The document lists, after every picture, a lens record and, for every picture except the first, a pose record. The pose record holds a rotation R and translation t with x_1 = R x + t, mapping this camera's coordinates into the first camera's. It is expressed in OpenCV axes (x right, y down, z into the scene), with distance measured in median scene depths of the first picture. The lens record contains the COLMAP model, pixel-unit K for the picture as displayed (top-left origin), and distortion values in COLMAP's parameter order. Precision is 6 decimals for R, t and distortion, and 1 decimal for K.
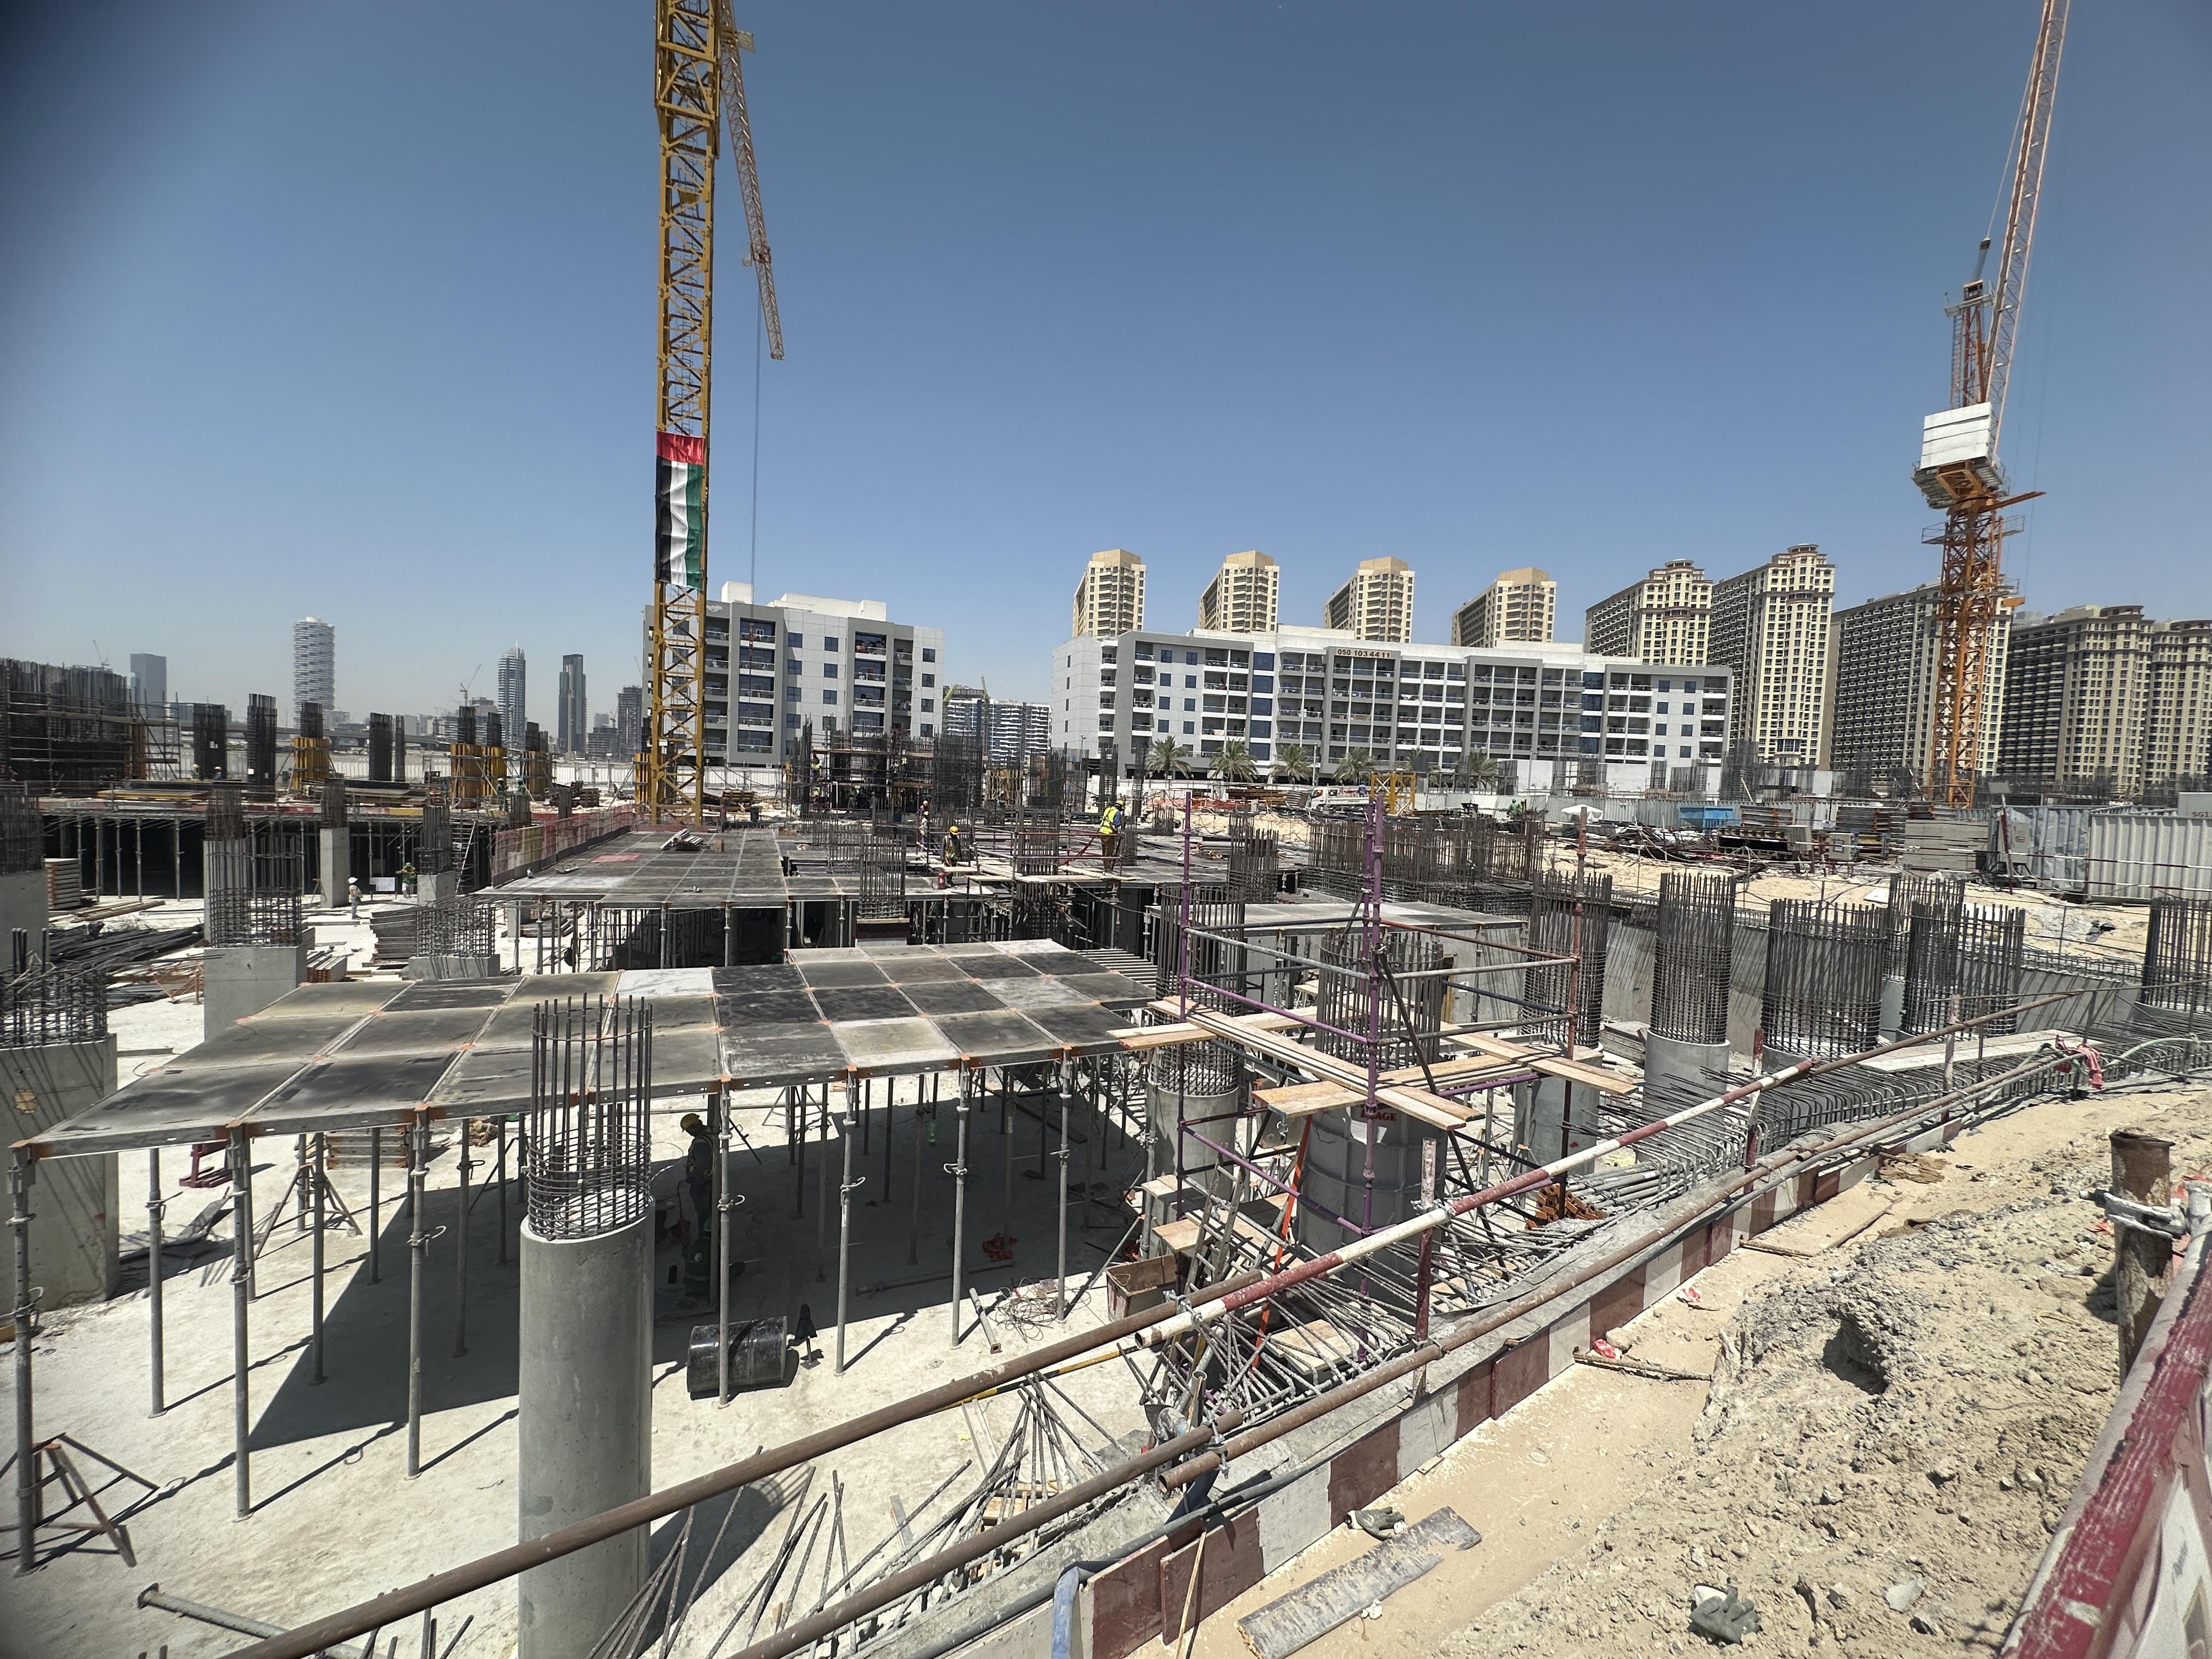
lens RADIAL K [[885.5, 0, 1104.3], [0, 885.5, 829.8], [0, 0, 1]] dist [-0.004250, 0.000884]
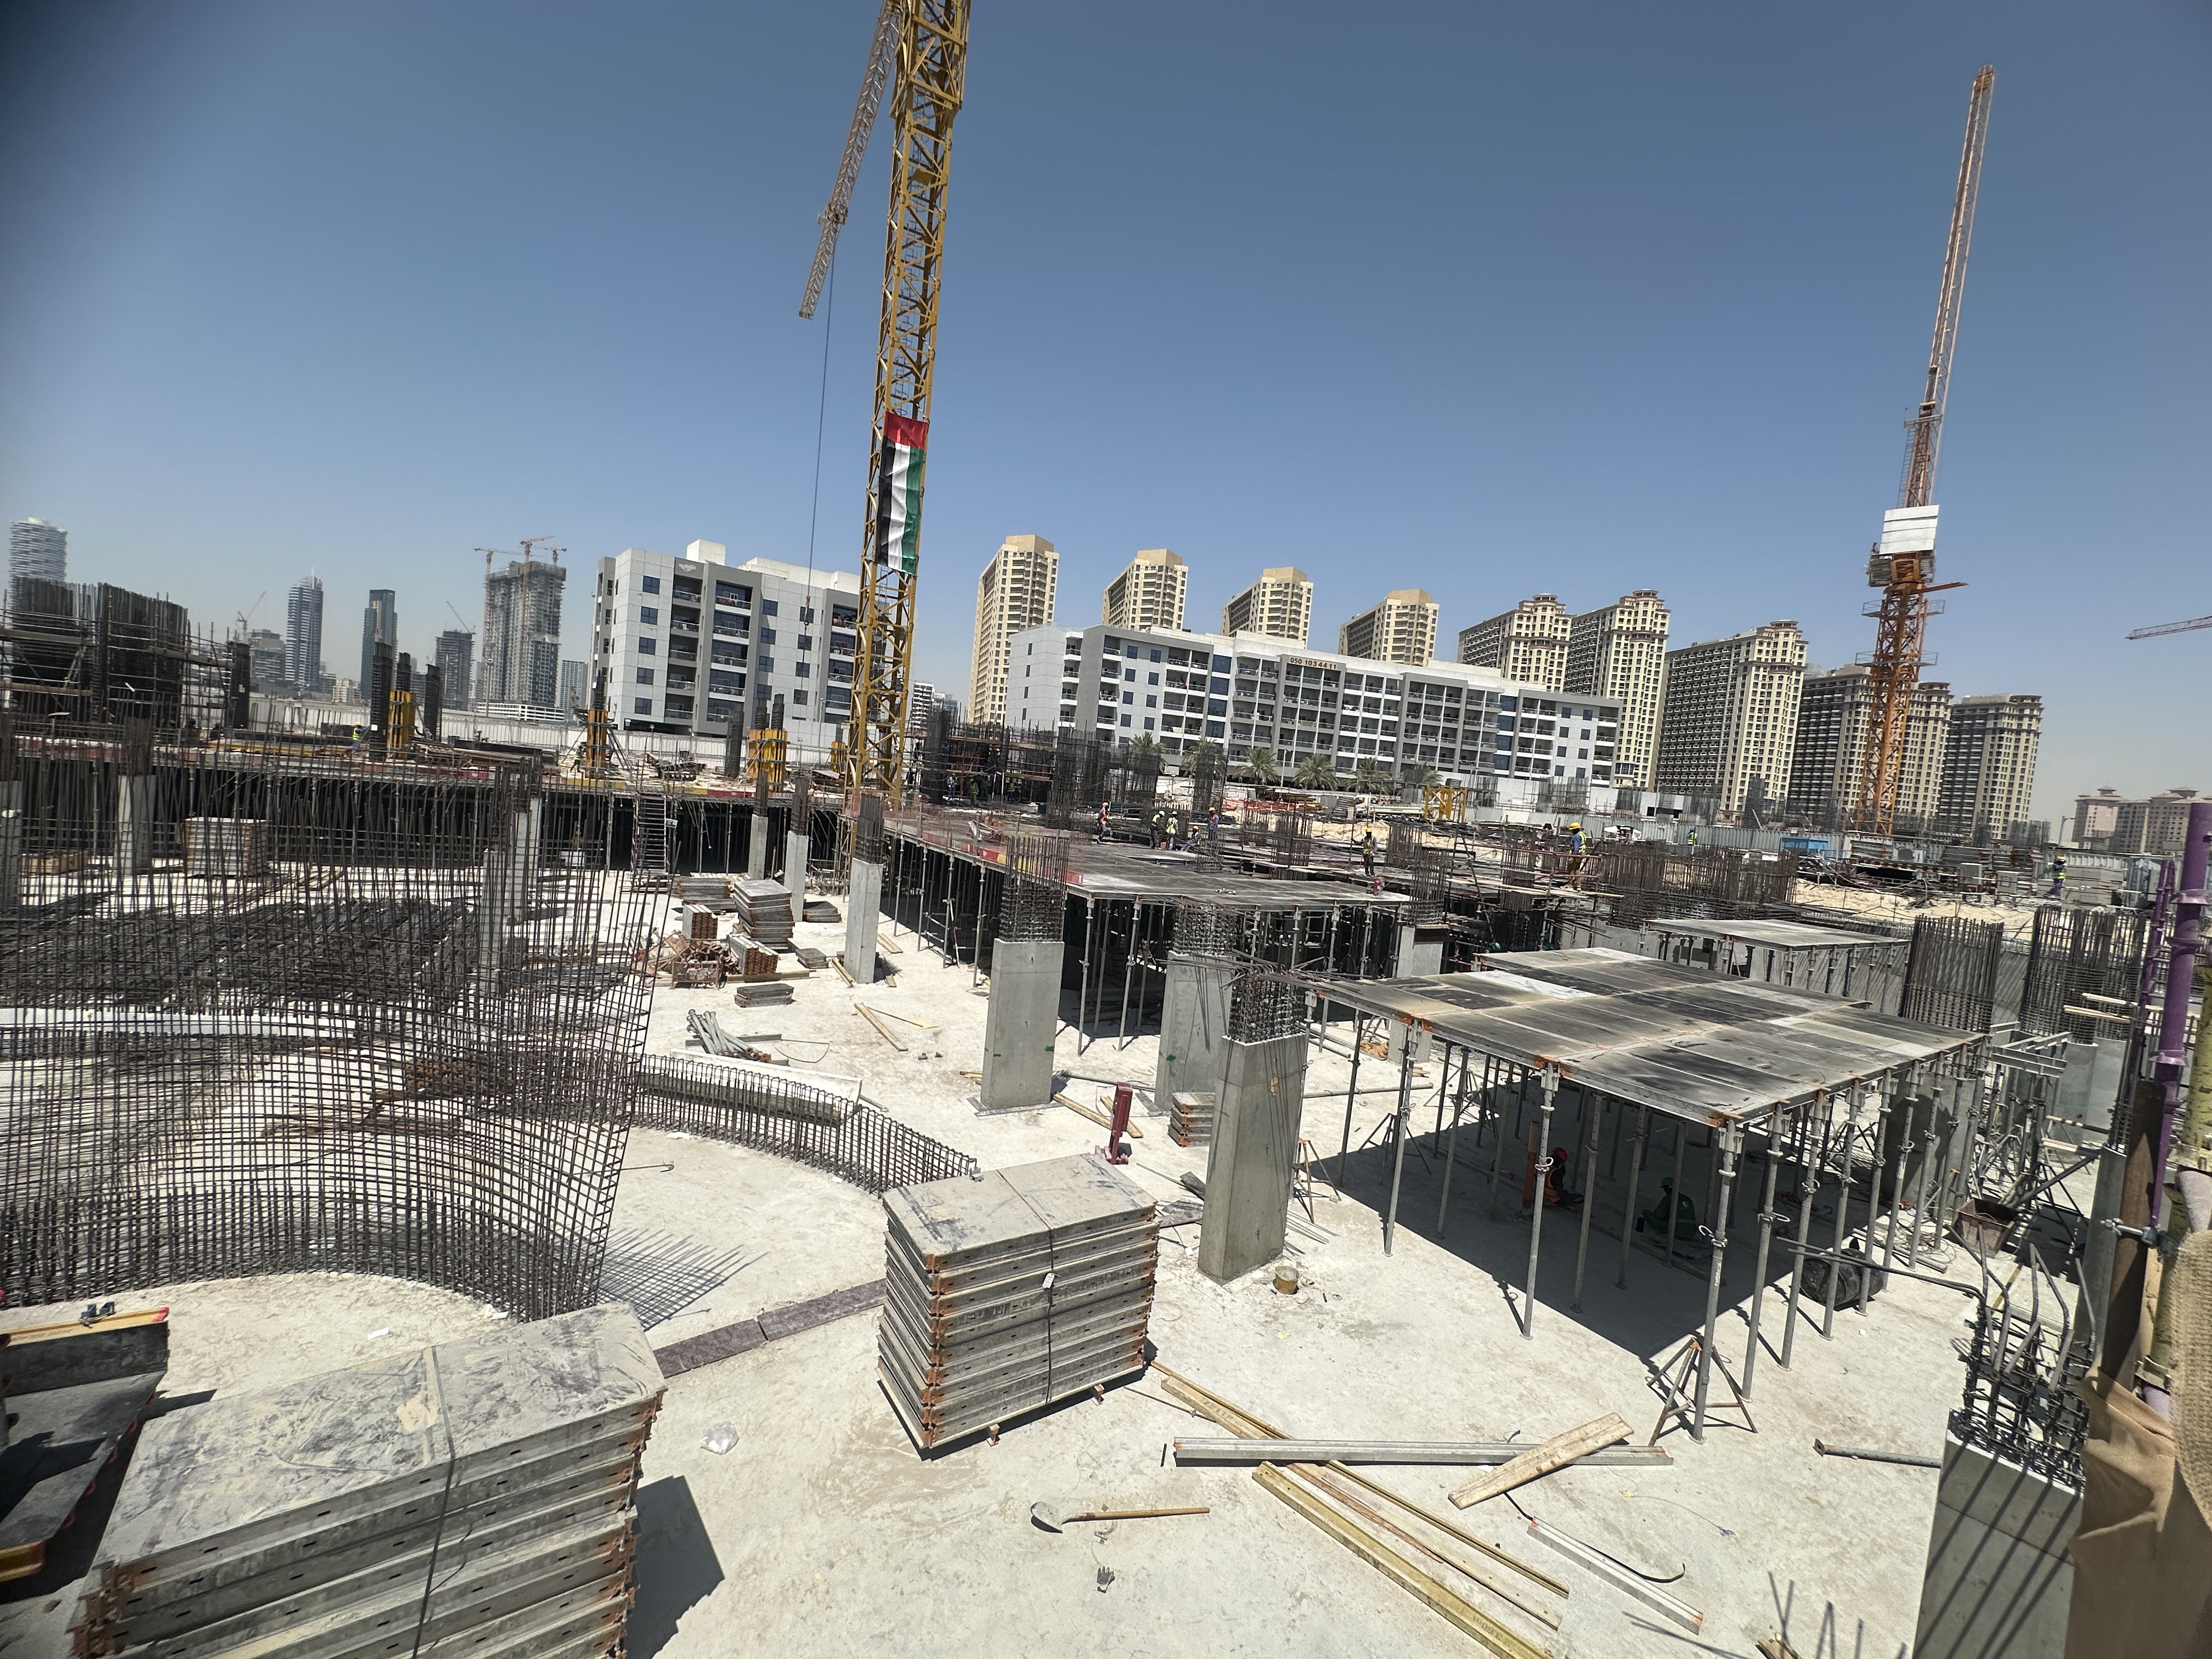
lens RADIAL K [[885.5, 0, 1104.3], [0, 885.5, 829.8], [0, 0, 1]] dist [-0.004250, 0.000884]
pose [[0.986649, 0.044269, 0.156731, -0.107434], [-0.046670, 0.998842, 0.011672, -0.001970], [-0.156033, -0.018831, 0.987572, -0.005885]]
